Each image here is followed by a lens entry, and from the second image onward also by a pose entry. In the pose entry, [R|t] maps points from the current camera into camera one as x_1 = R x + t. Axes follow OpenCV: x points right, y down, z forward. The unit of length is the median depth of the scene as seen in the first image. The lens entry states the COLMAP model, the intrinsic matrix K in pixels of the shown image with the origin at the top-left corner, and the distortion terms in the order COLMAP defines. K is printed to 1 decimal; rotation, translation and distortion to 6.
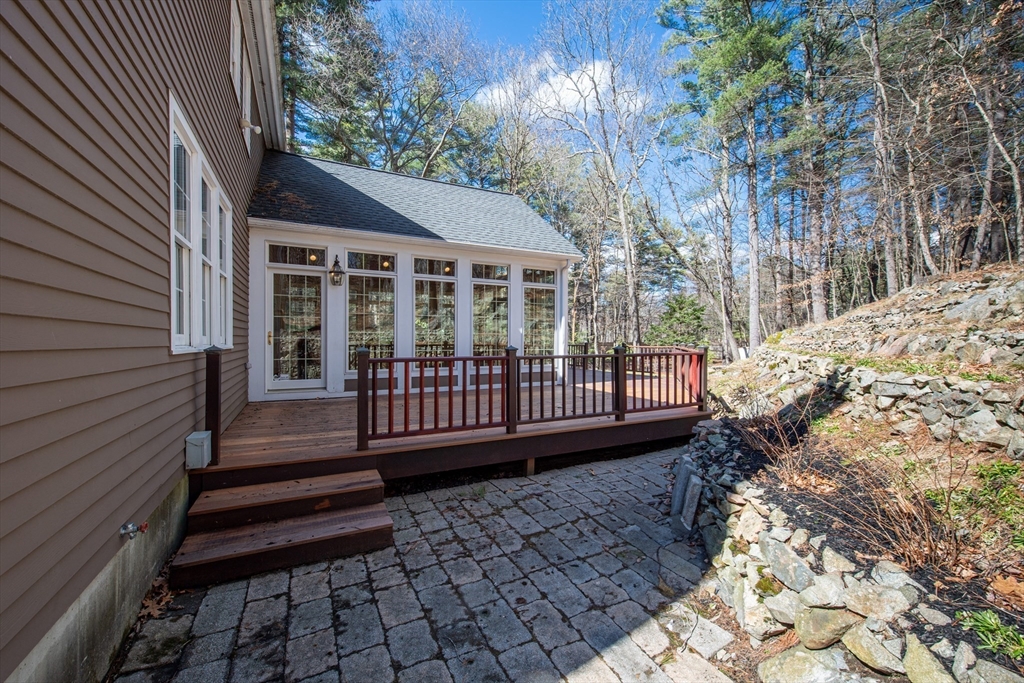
lens RADIAL K [[408.5, 0, 511.8], [0, 408.5, 340.0], [0, 0, 1]] dist [-0.013702, -0.000652]
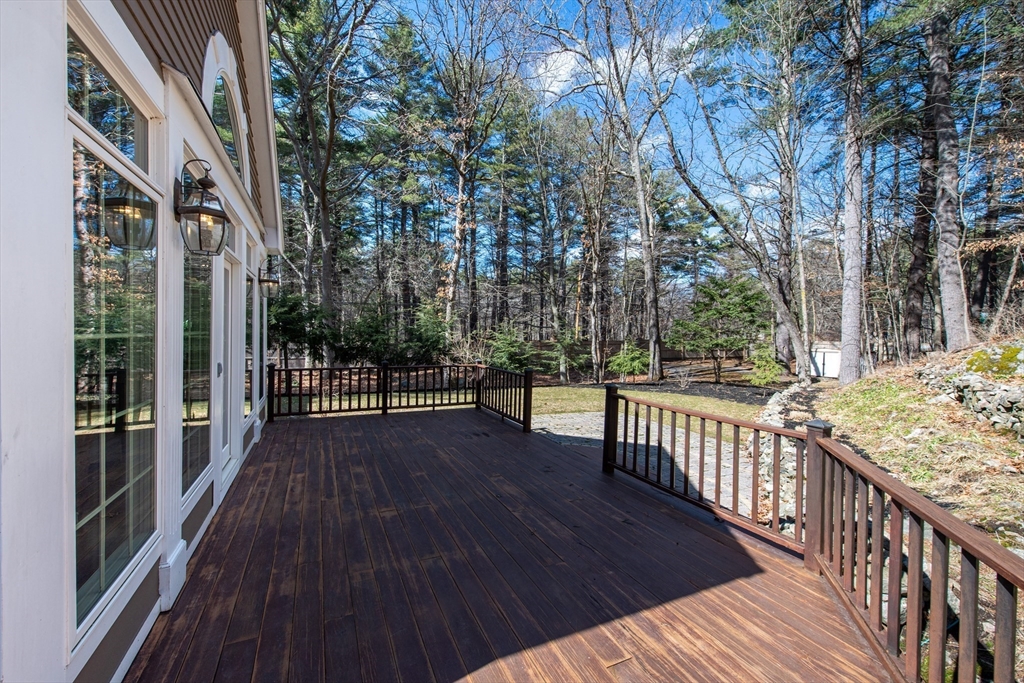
lens RADIAL K [[408.5, 0, 486.7], [0, 408.5, 333.0], [0, 0, 1]] dist [-0.013702, -0.000652]
pose [[0.995479, 0.016160, -0.093595, 0.043880], [-0.015501, 0.999850, 0.007758, -0.007237], [0.093706, -0.006272, 0.995580, 0.144126]]
